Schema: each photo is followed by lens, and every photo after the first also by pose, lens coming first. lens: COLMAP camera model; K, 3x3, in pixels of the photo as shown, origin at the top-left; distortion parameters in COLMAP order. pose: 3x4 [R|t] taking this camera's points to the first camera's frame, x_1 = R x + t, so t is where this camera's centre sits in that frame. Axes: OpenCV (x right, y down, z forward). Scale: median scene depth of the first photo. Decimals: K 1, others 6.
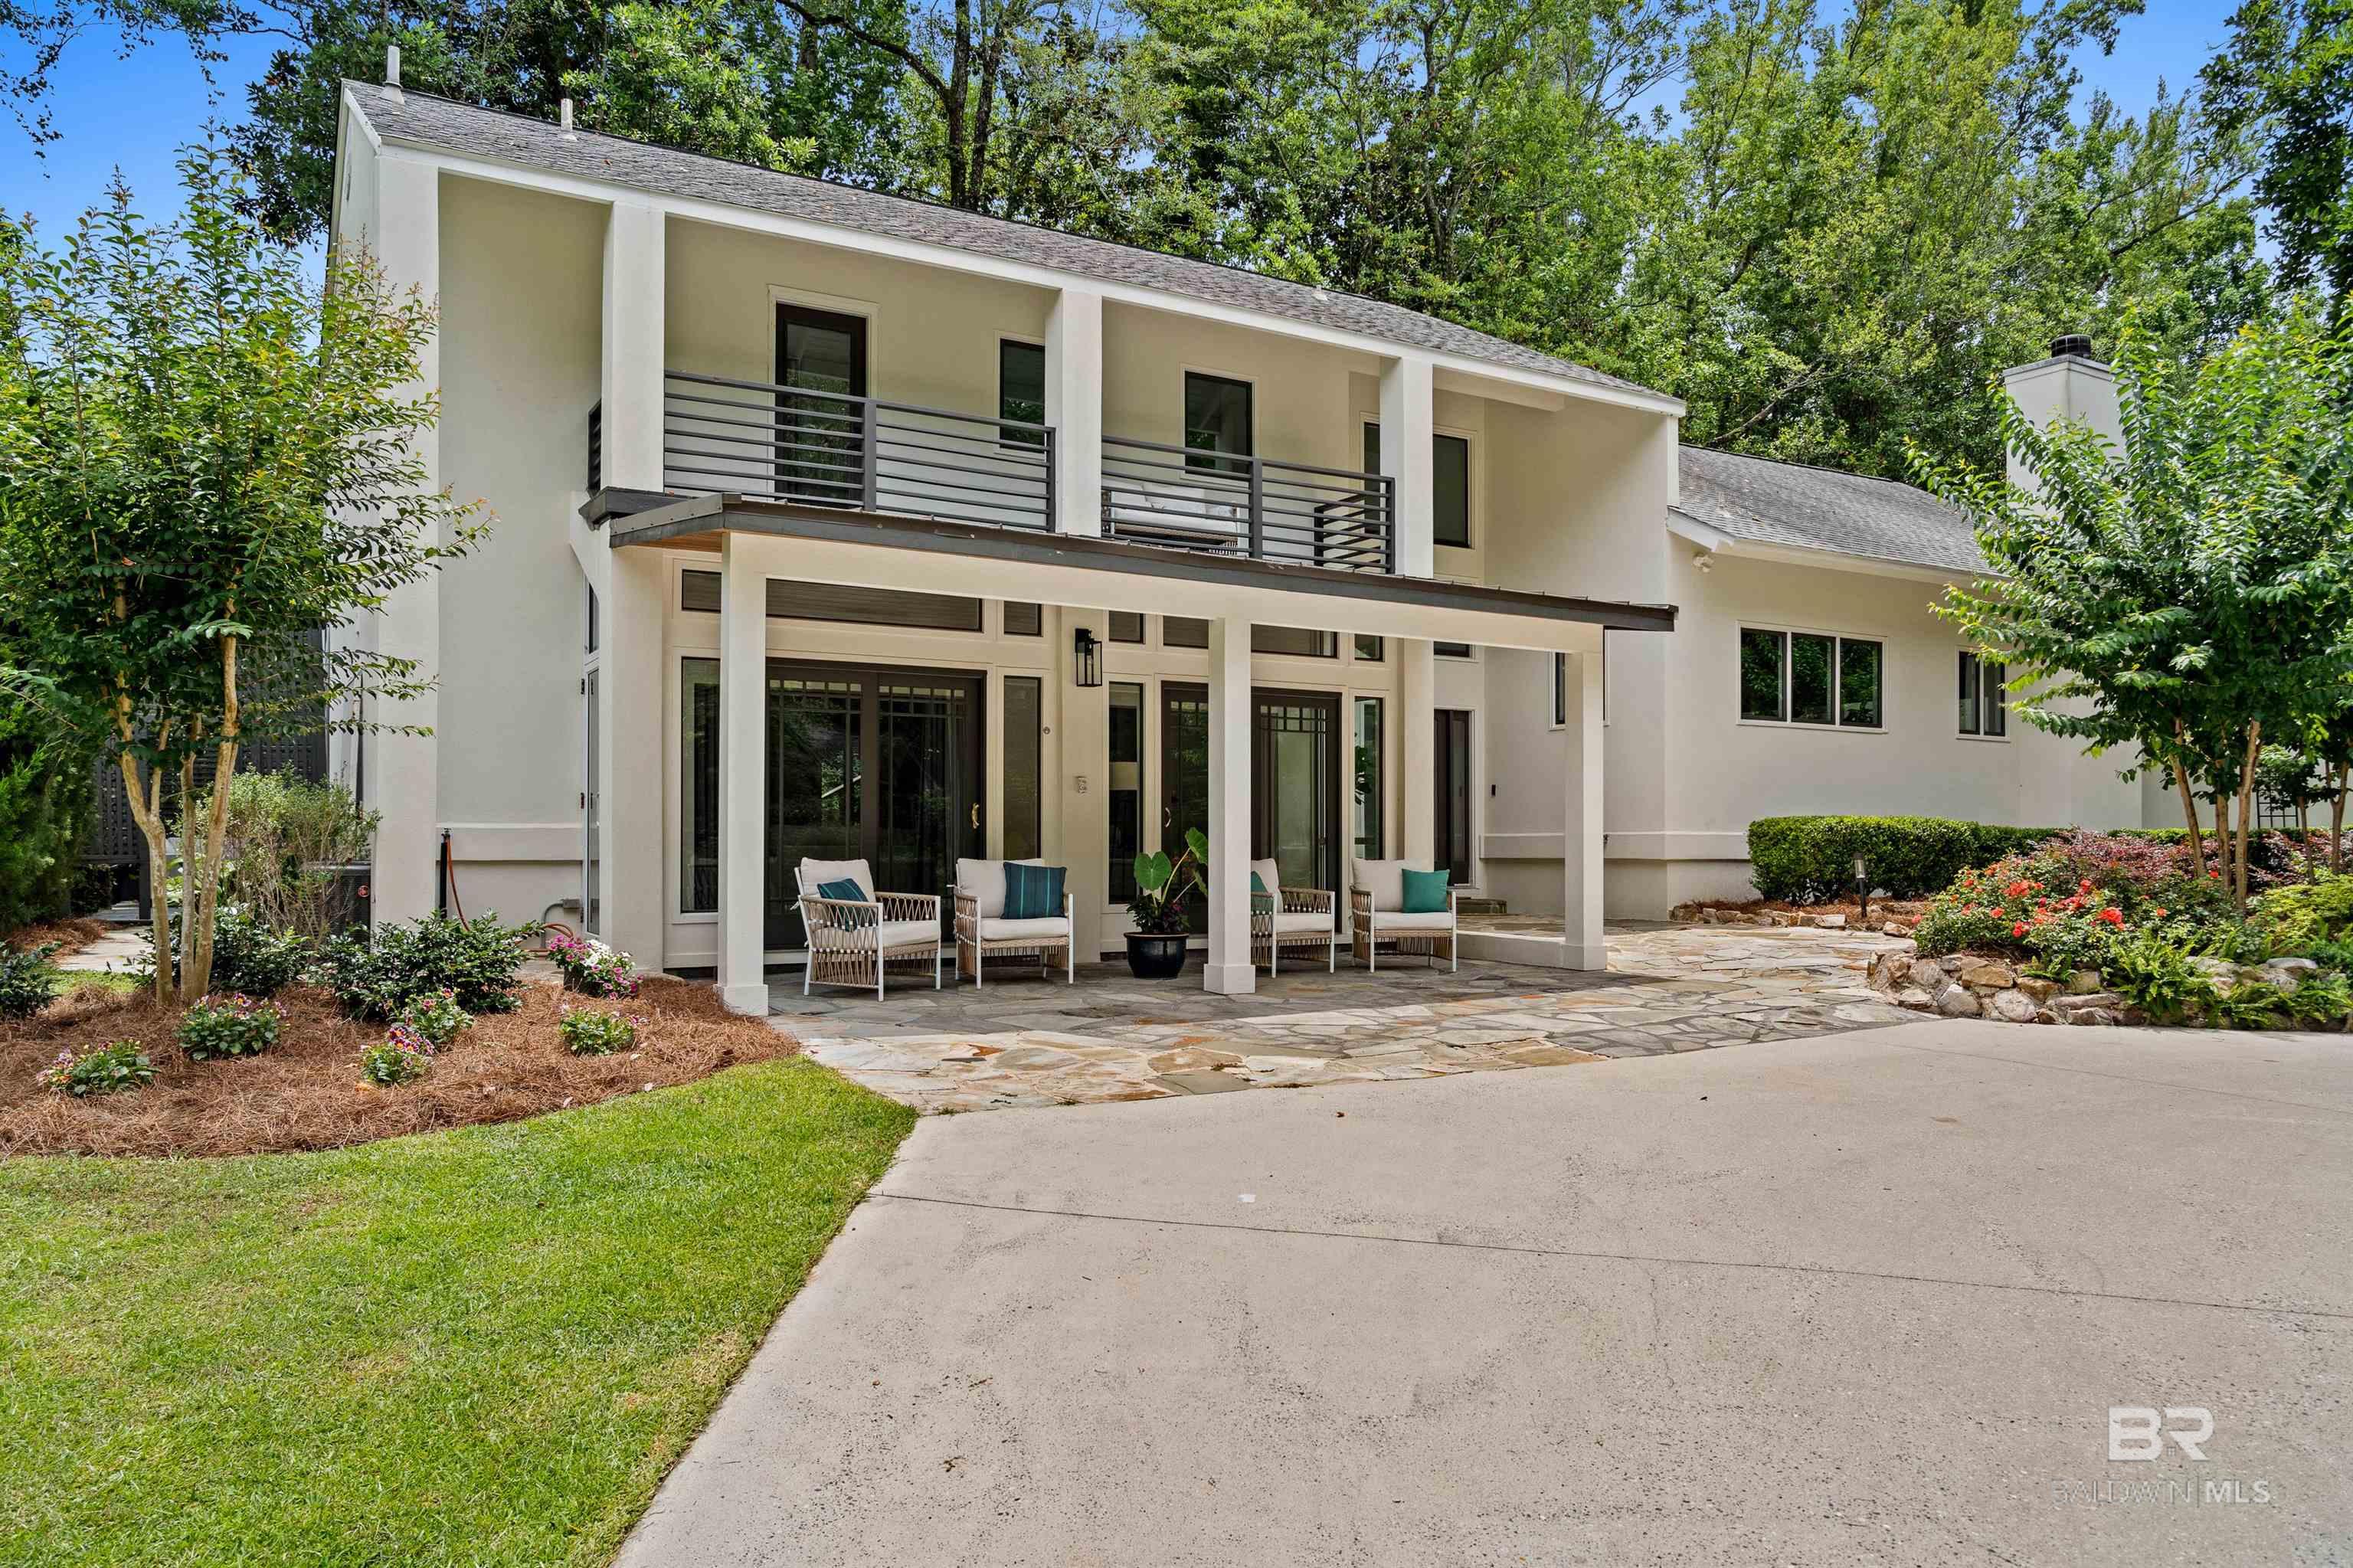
lens RADIAL K [[1581.5, 0, 1213.1], [0, 1581.5, 871.1], [0, 0, 1]] dist [-0.033697, 0.031549]
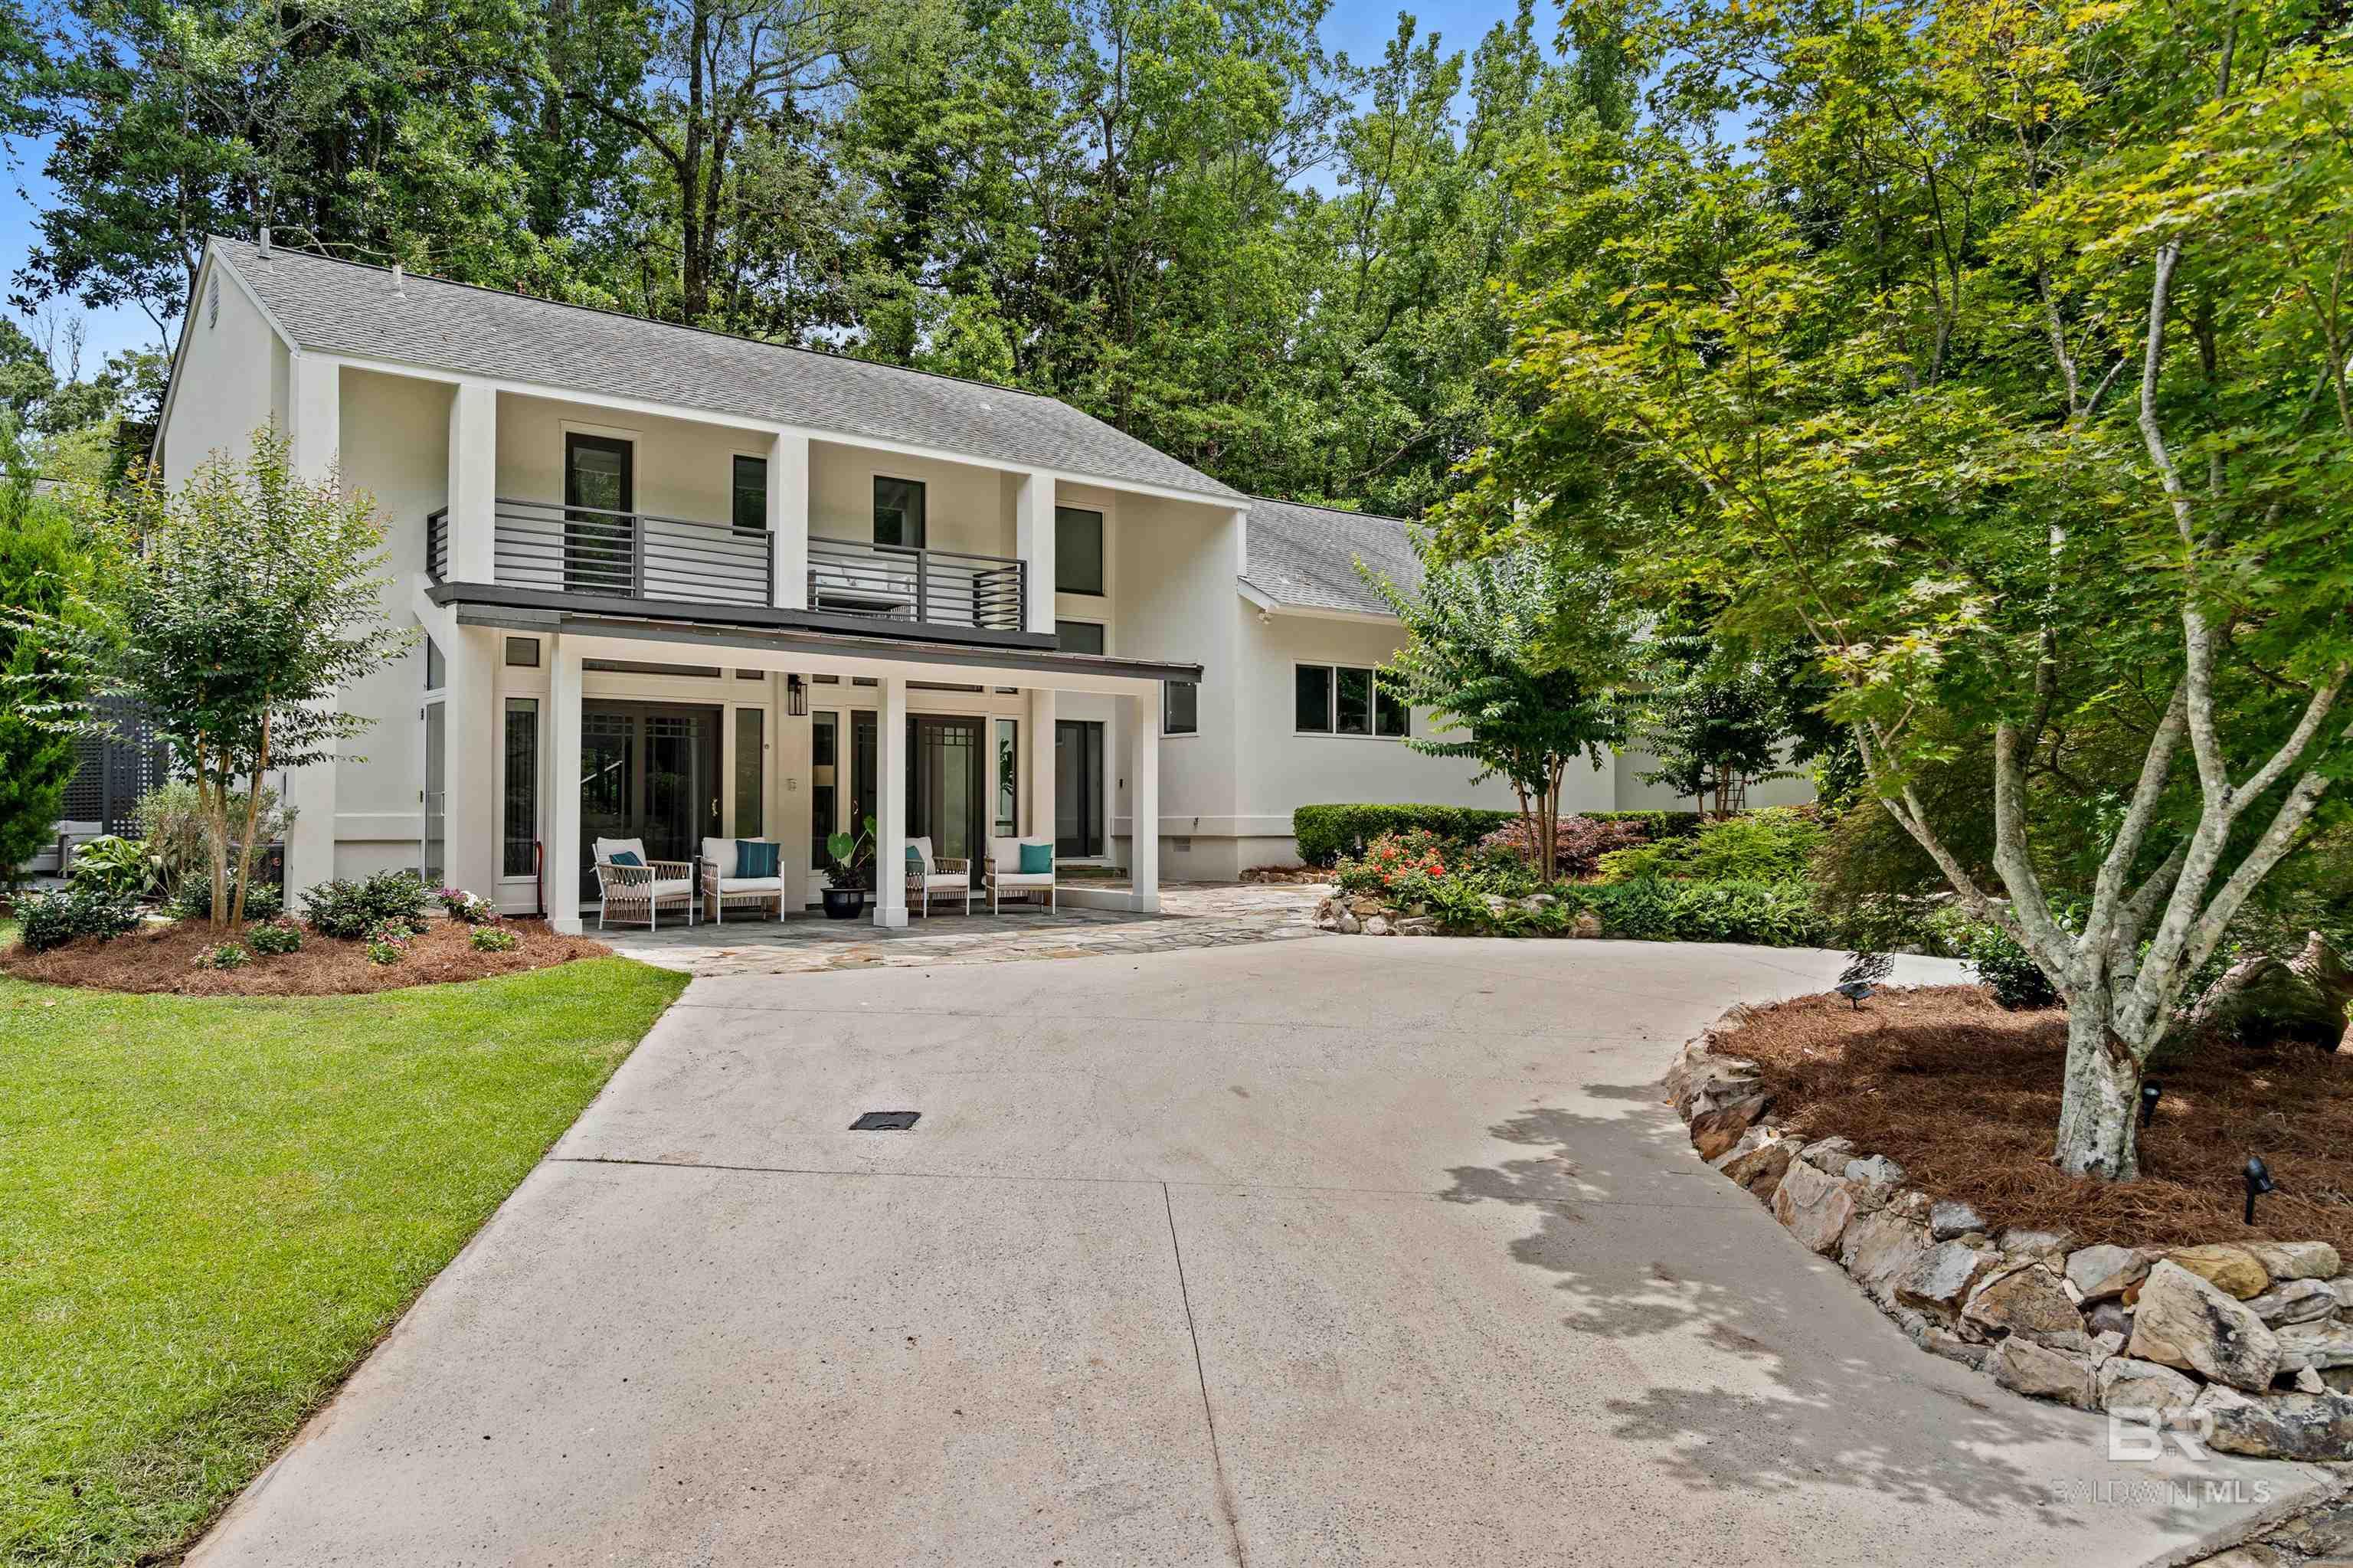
lens RADIAL K [[1604.9, 0, 1184.5], [0, 1604.9, 791.5], [0, 0, 1]] dist [-0.009248, 0.004522]
pose [[0.989177, -0.000096, 0.146726, 0.054468], [0.005312, 0.999368, -0.035159, 0.003639], [-0.146630, 0.035558, 0.988552, -0.479017]]
